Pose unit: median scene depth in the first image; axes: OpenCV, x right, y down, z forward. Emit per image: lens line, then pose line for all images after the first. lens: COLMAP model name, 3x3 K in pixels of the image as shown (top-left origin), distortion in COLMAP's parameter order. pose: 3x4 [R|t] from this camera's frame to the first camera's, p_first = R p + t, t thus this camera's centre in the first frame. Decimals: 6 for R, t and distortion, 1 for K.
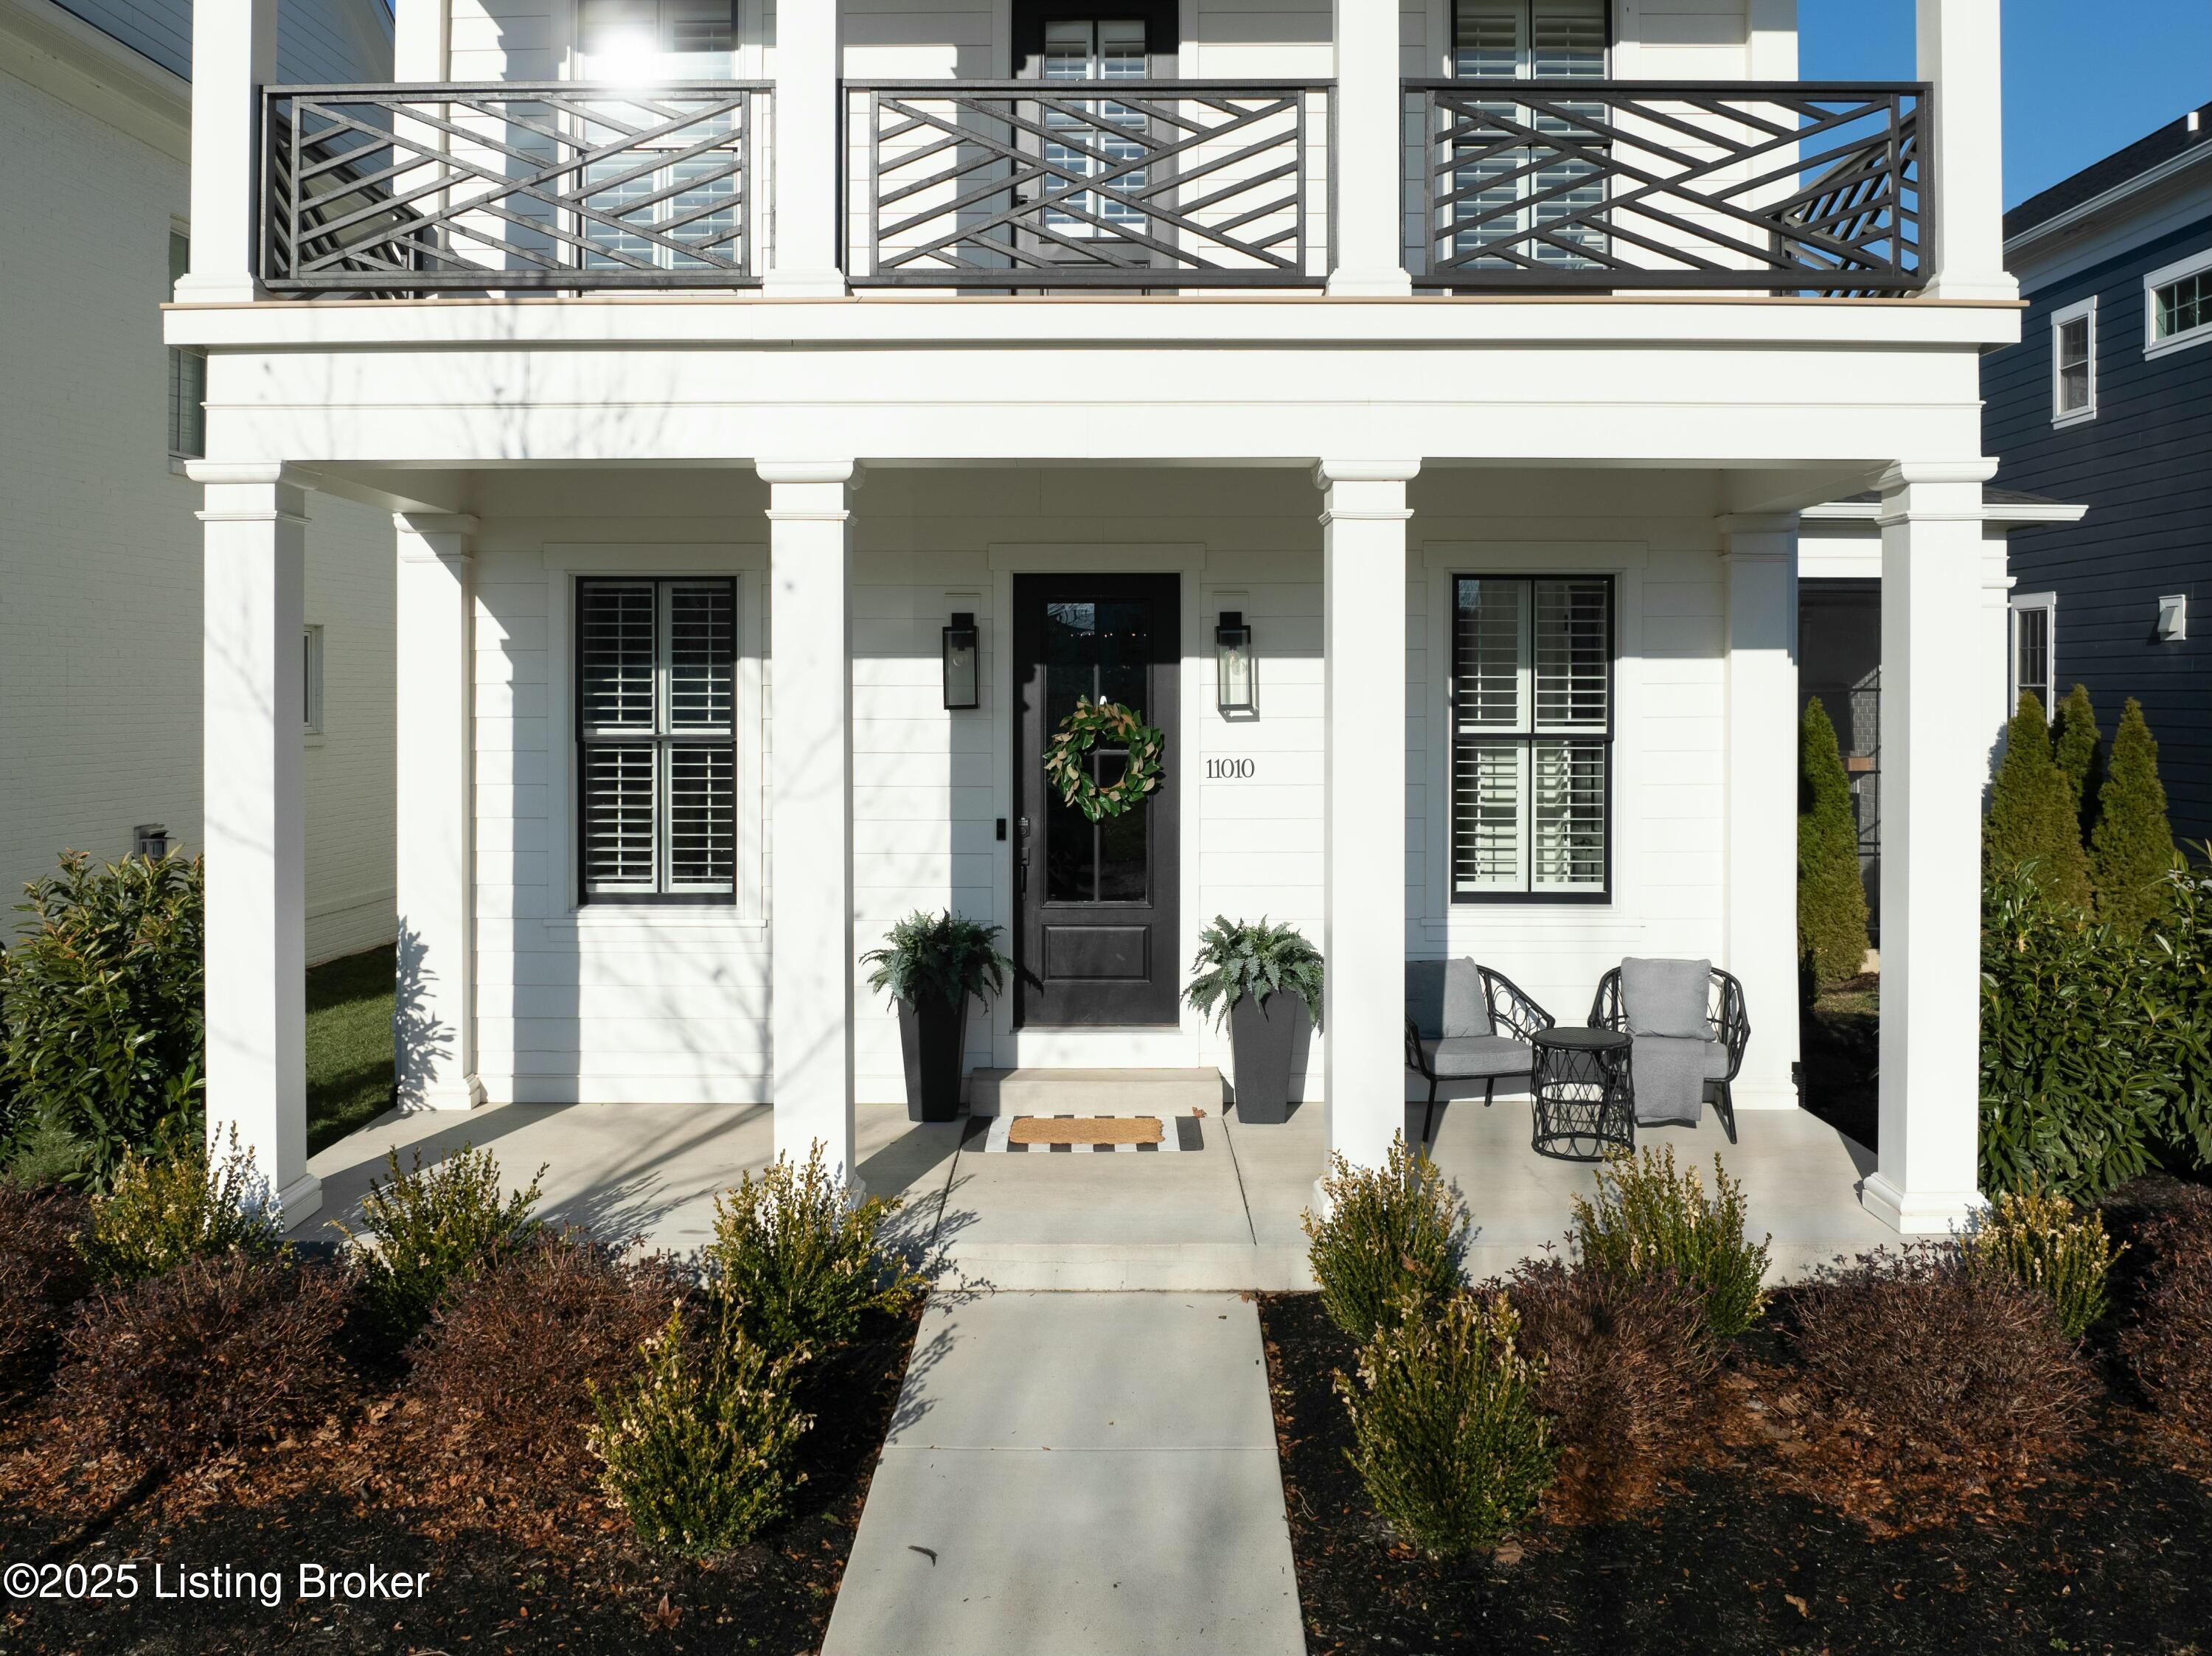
lens RADIAL K [[1742.8, 0, 1023.3], [0, 1742.8, 756.0], [0, 0, 1]] dist [-0.034797, -0.003118]
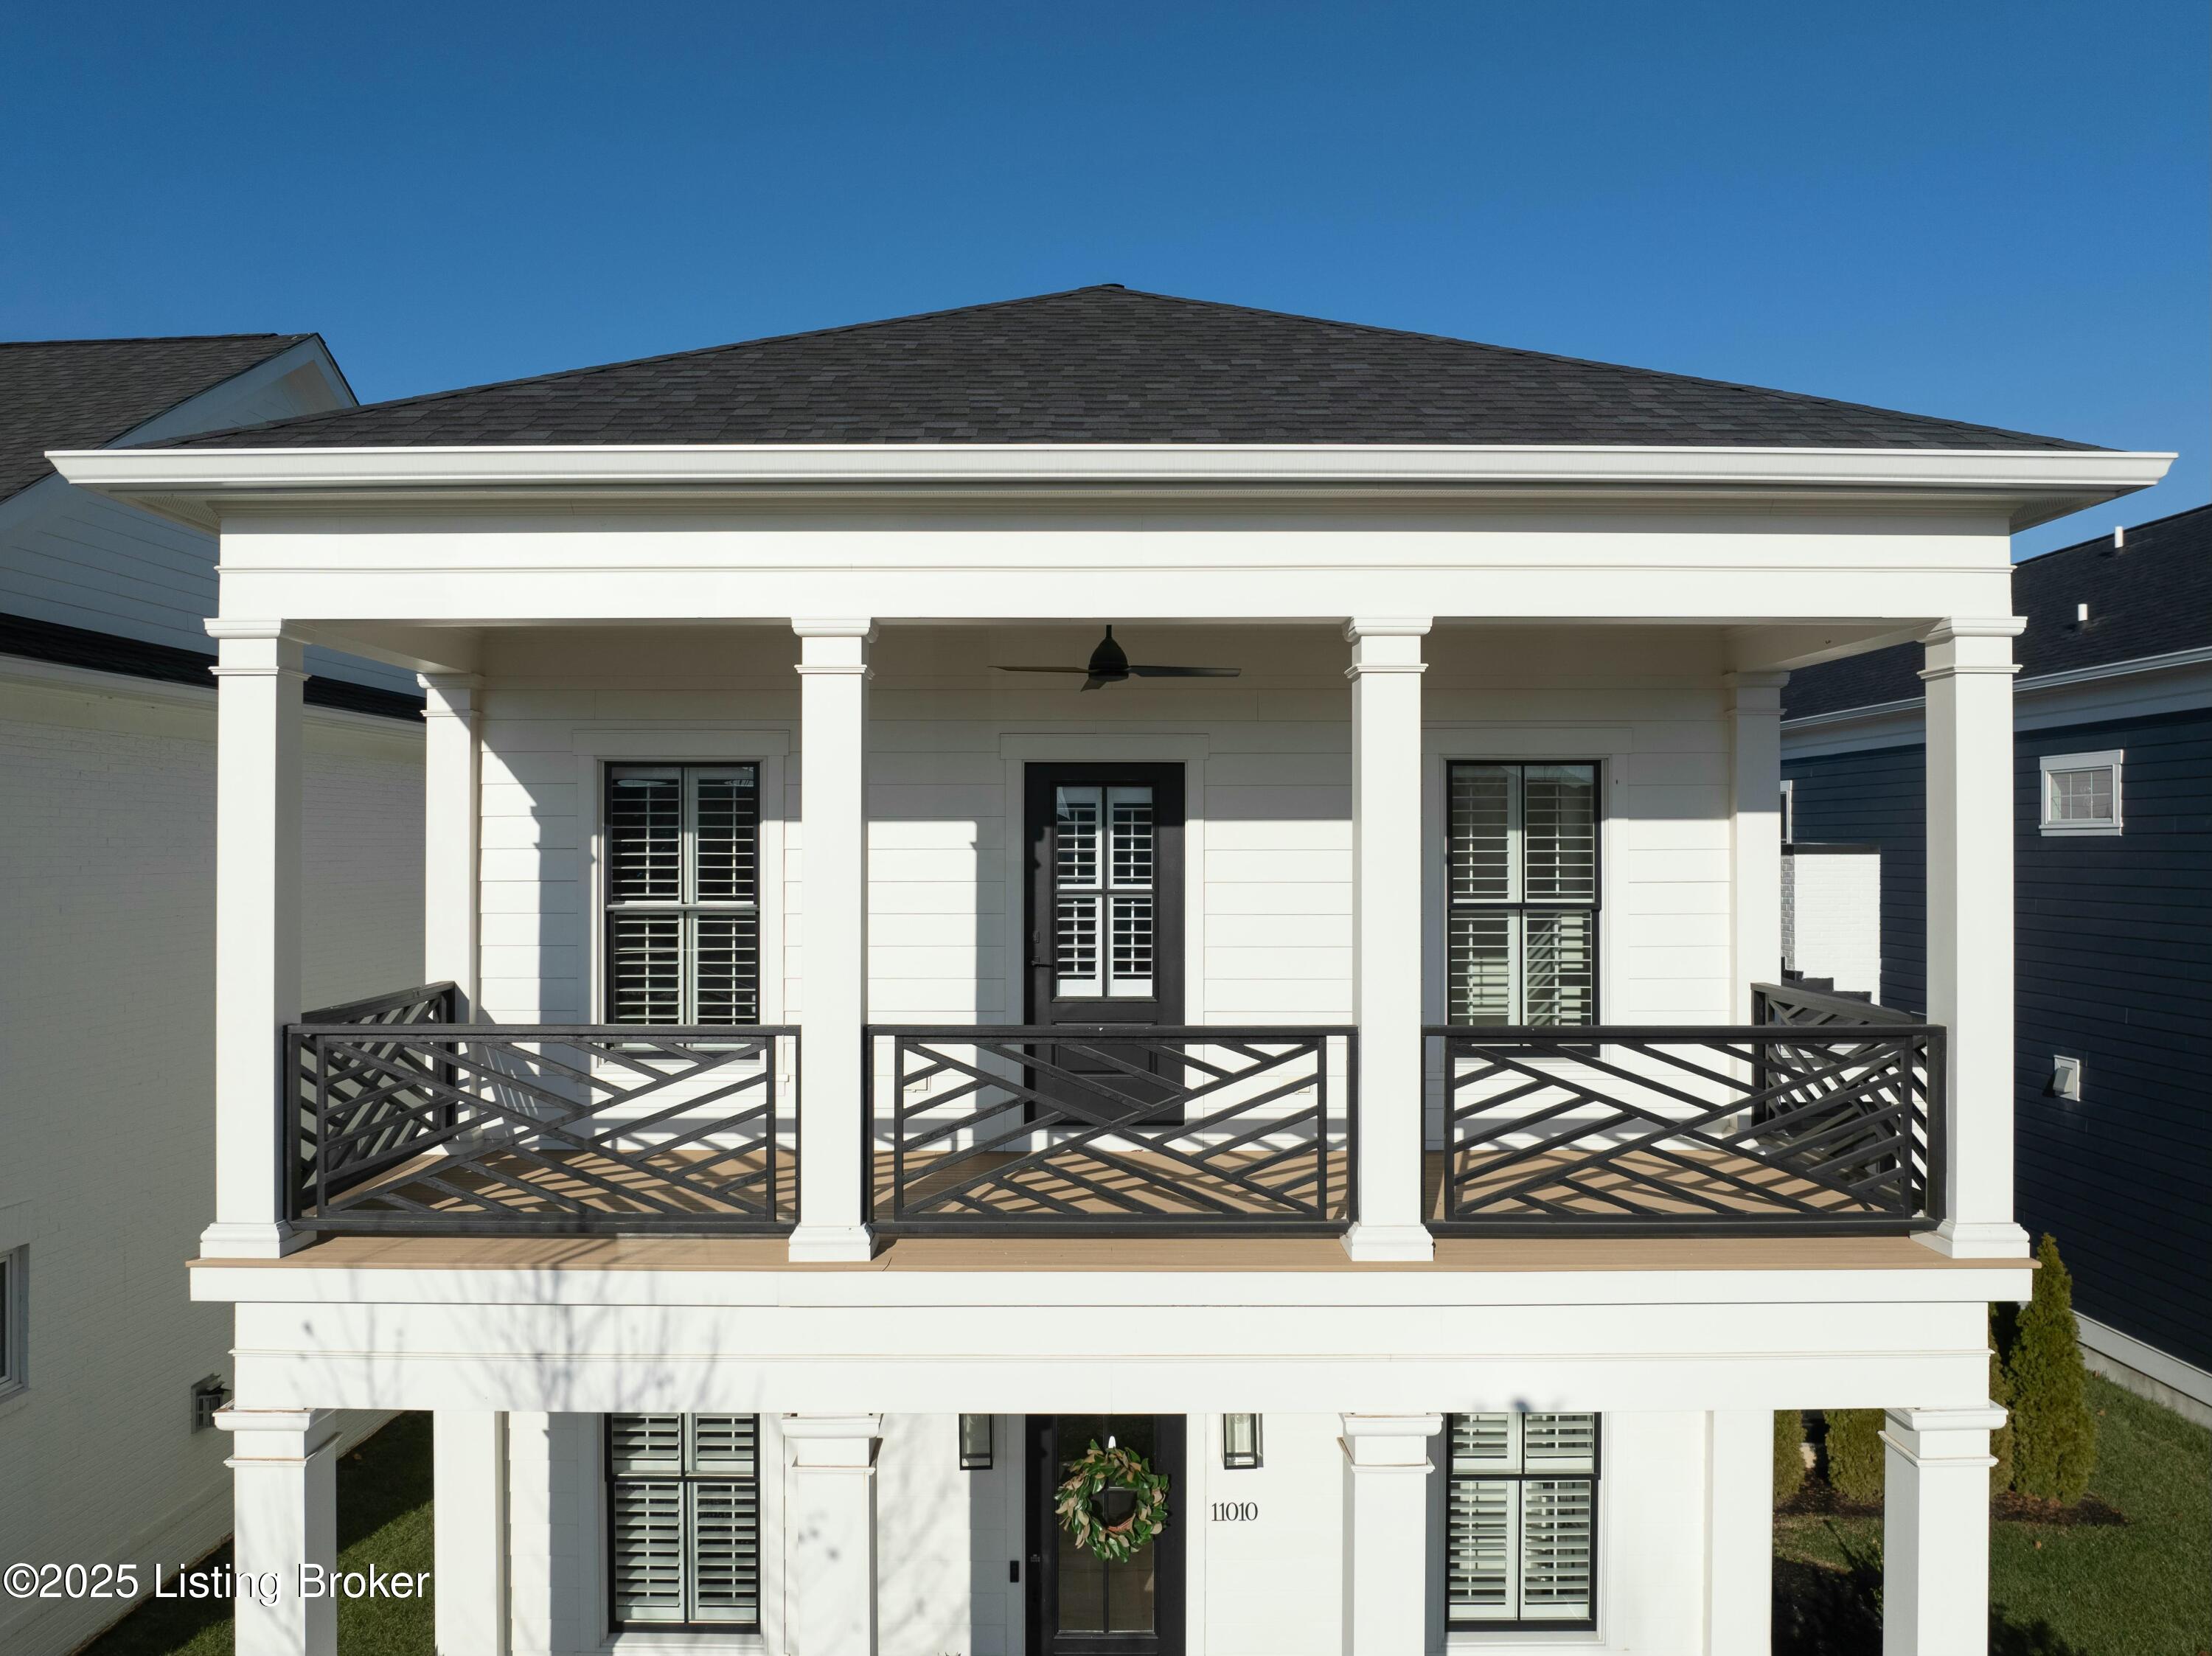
lens RADIAL K [[1515.6, 0, 1013.4], [0, 1515.6, 844.1], [0, 0, 1]] dist [-0.033351, -0.002073]
pose [[0.999946, 0.000092, 0.010379, -0.025663], [0.000095, 0.999838, -0.017997, -0.424097], [-0.010379, 0.017997, 0.999784, 0.106612]]
